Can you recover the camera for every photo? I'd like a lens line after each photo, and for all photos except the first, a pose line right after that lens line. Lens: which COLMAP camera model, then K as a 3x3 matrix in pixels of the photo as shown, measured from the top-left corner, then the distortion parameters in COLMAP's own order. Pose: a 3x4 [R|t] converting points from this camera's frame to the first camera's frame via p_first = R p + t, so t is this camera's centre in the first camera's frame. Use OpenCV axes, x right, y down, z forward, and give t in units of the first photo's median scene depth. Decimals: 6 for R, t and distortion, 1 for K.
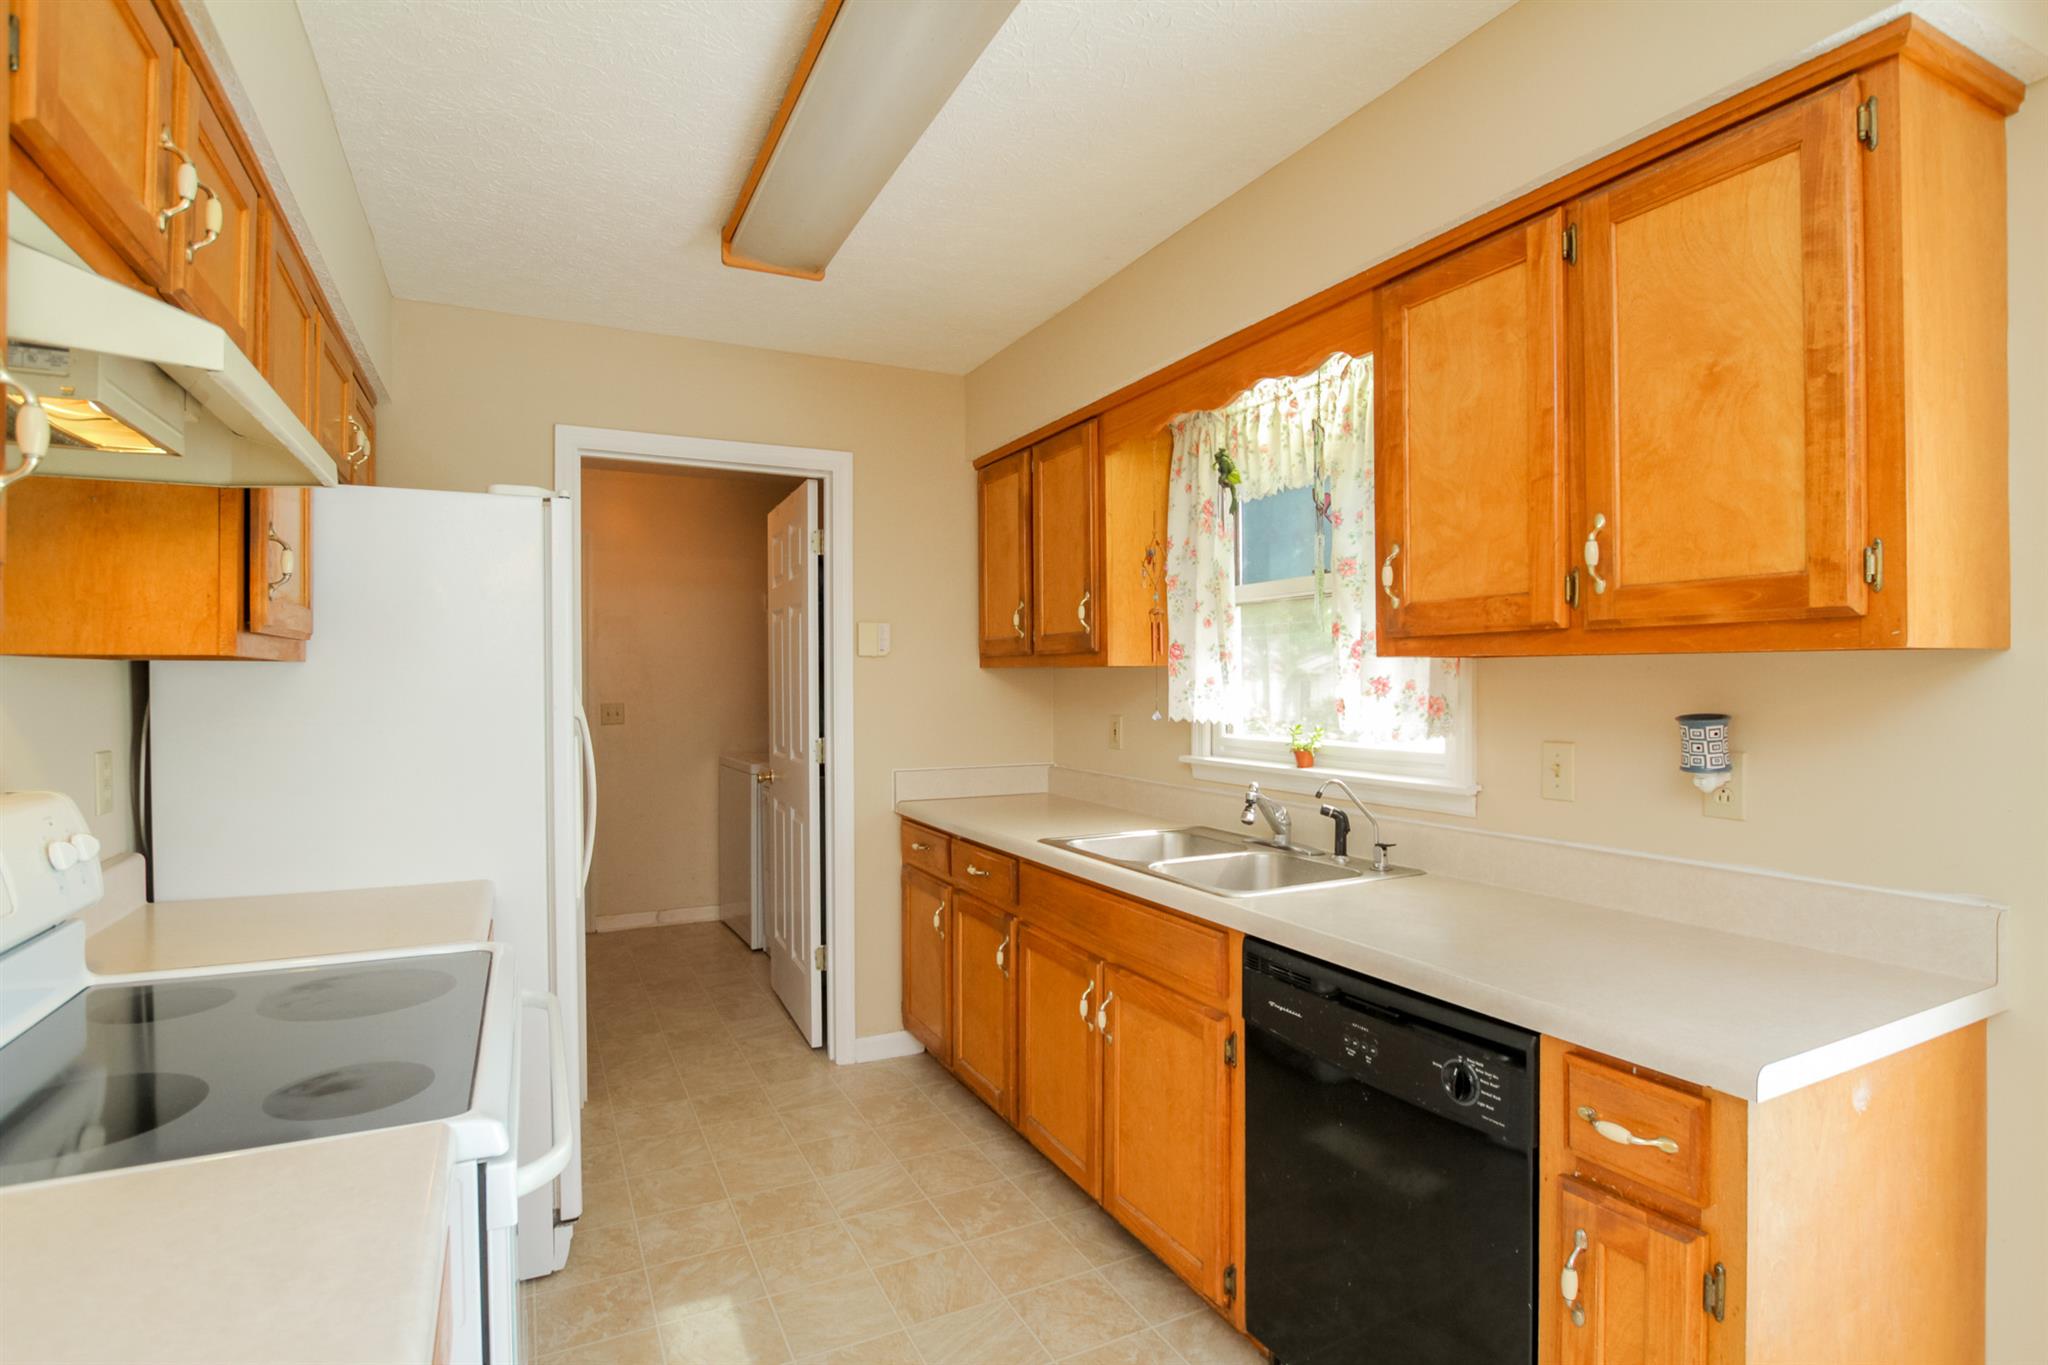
lens RADIAL K [[997.5, 0, 1023.0], [0, 997.5, 682.0], [0, 0, 1]] dist [-0.018575, 0.000132]
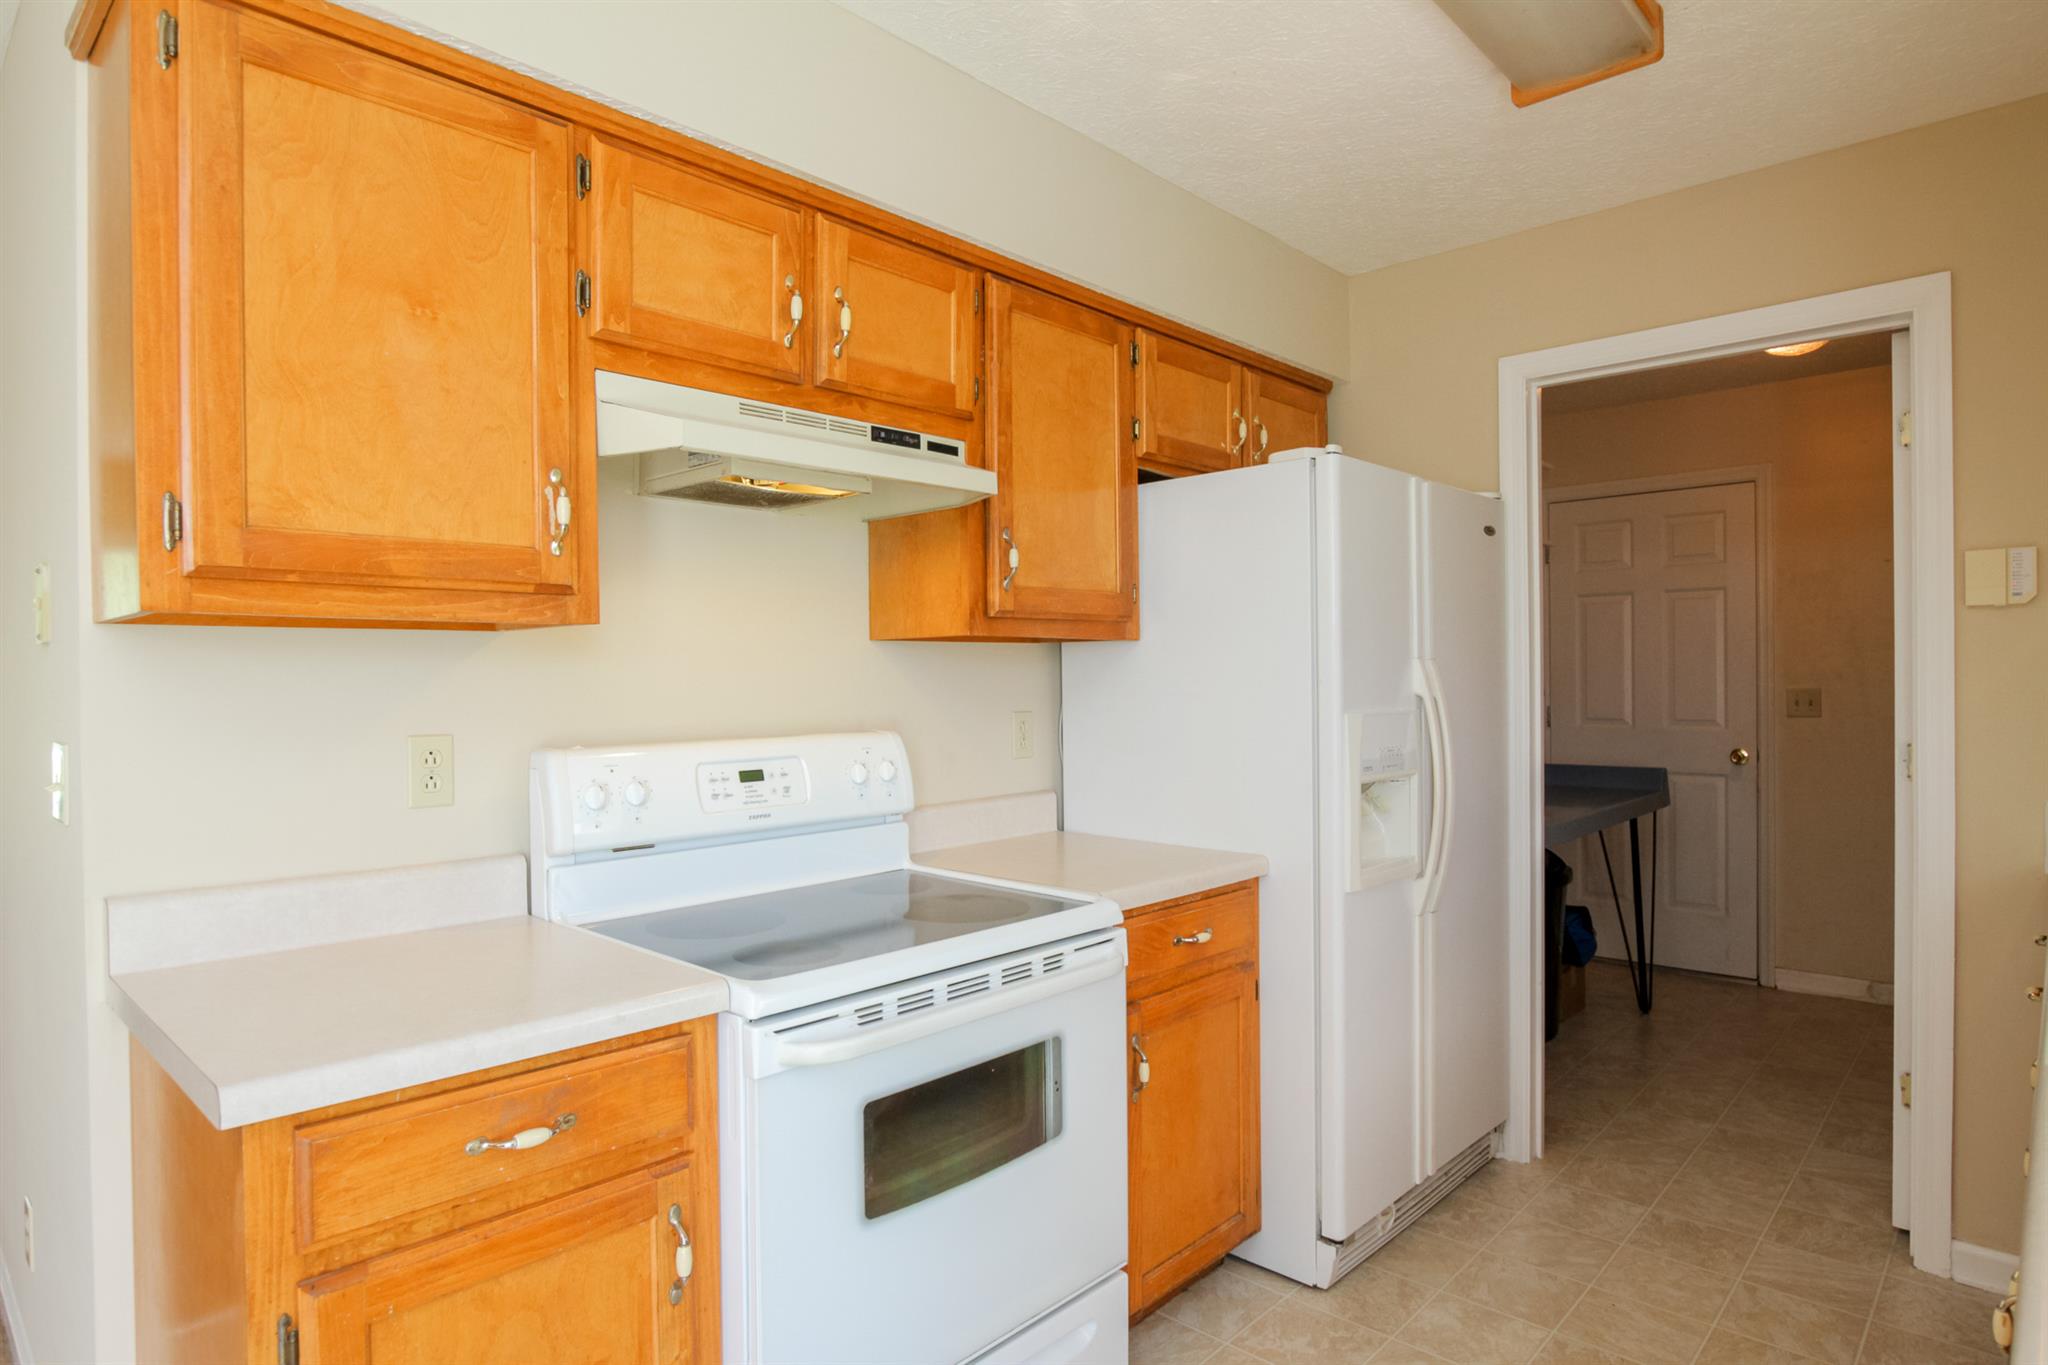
lens RADIAL K [[1143.6, 0, 1024.0], [0, 1143.6, 689.4], [0, 0, 1]] dist [-0.020738, 0.000856]
pose [[0.355461, 0.008460, -0.934653, 0.424486], [0.006938, 0.999908, 0.011689, 0.017898], [0.934665, -0.010640, 0.355370, 0.364627]]
